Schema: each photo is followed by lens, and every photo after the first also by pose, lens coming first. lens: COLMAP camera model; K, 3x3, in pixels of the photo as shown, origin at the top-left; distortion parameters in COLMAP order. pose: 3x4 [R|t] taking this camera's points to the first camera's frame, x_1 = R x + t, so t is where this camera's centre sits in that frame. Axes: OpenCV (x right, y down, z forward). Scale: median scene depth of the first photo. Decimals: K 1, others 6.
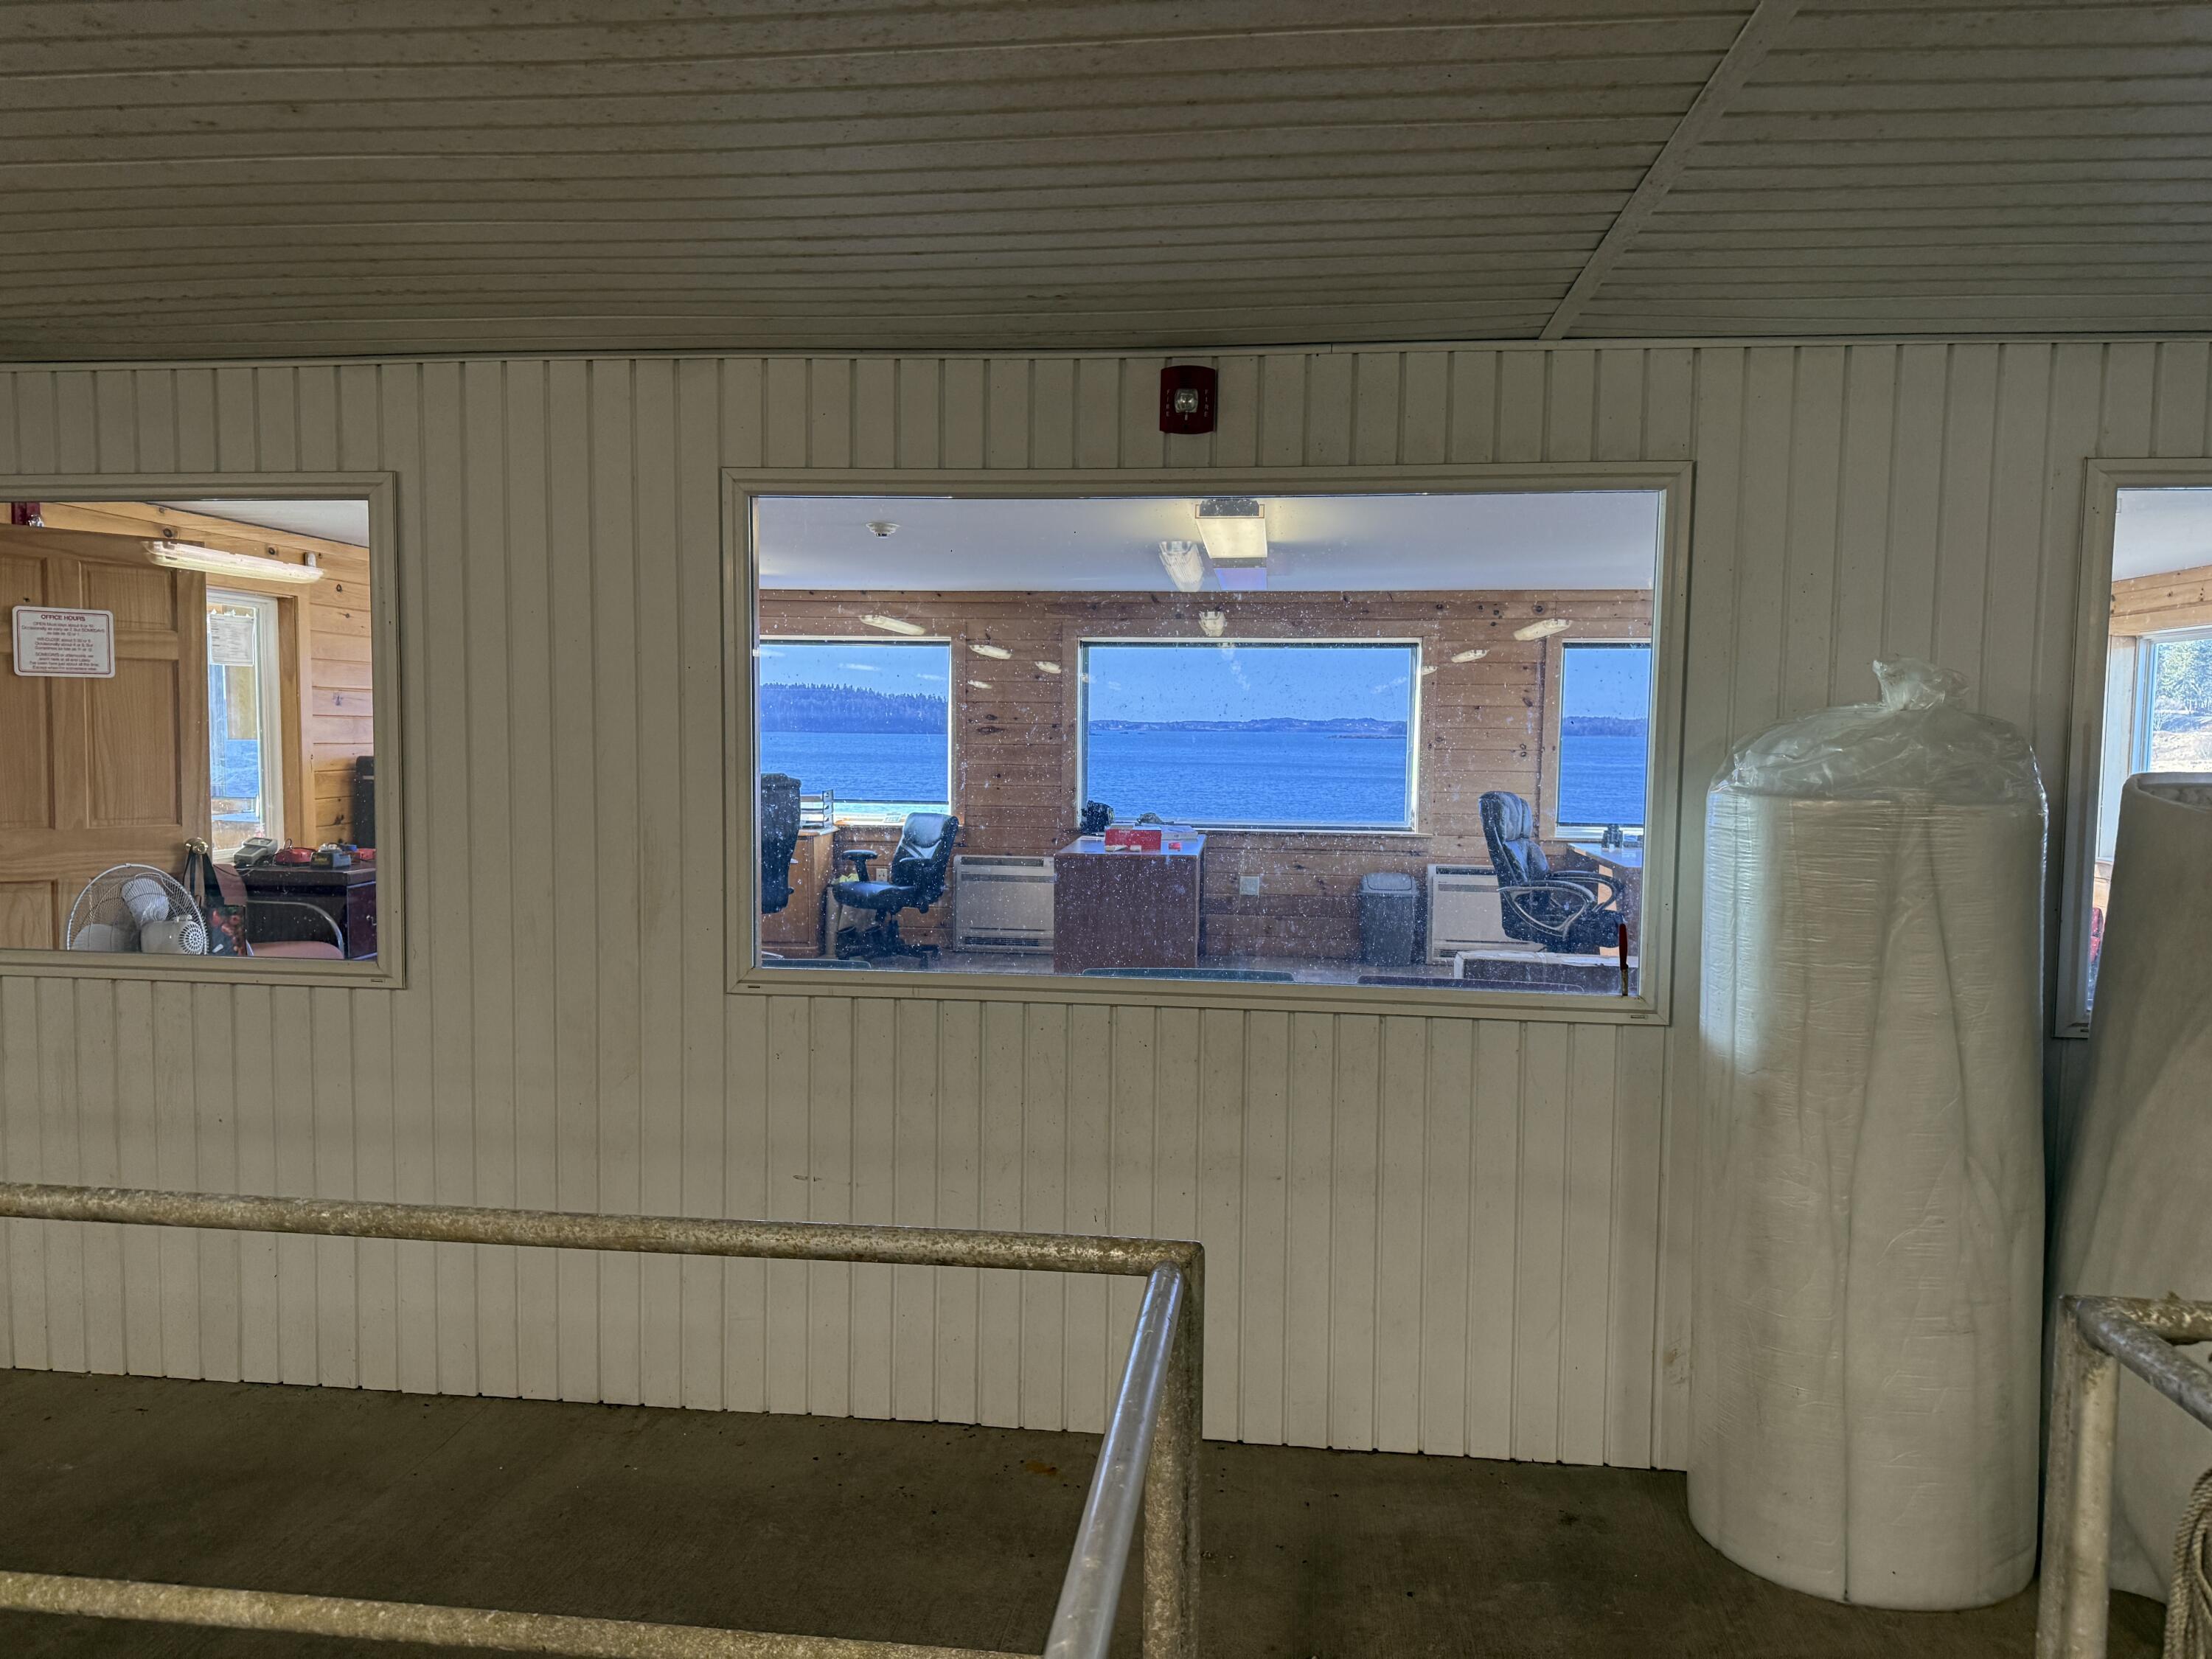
lens RADIAL K [[1545.6, 0, 1108.8], [0, 1545.6, 826.7], [0, 0, 1]] dist [0.054925, -0.064982]
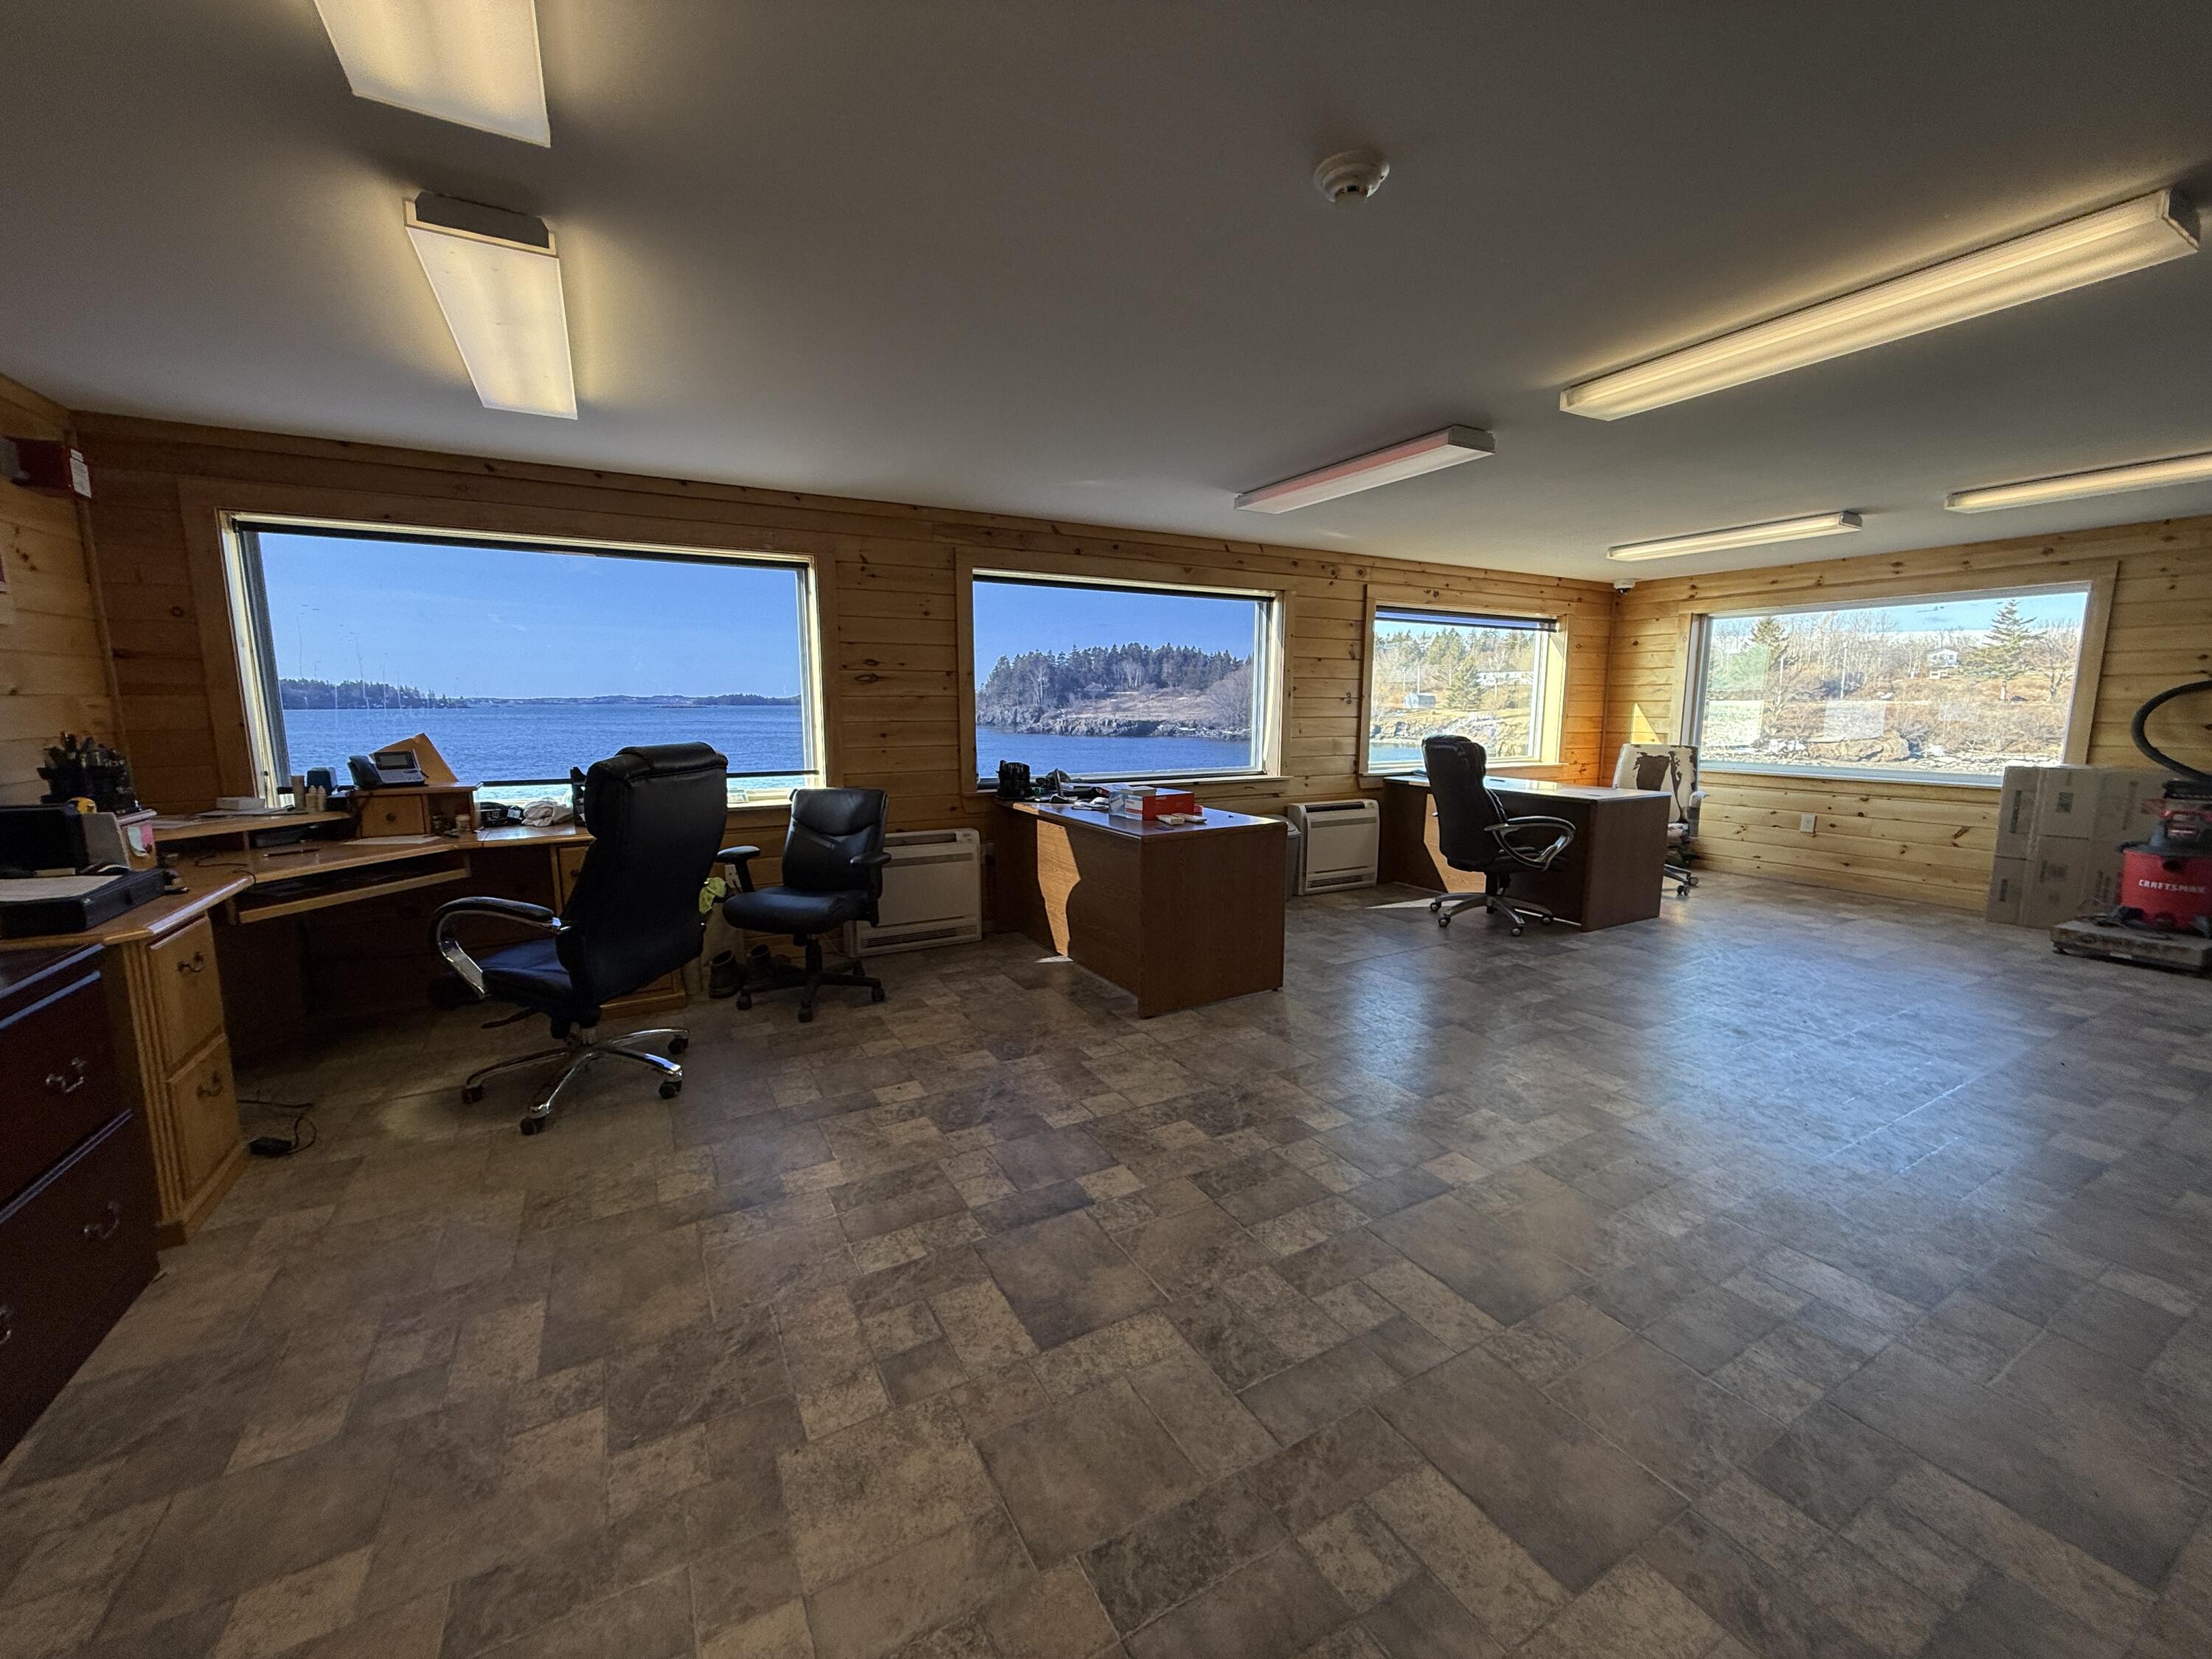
lens RADIAL K [[874.8, 0, 1094.6], [0, 874.8, 819.7], [0, 0, 1]] dist [-0.001436, -0.000544]
pose [[0.809633, -0.088483, 0.580229, -0.258063], [0.046723, 0.995150, 0.086562, -0.024155], [-0.585074, -0.042973, 0.809840, 0.574975]]
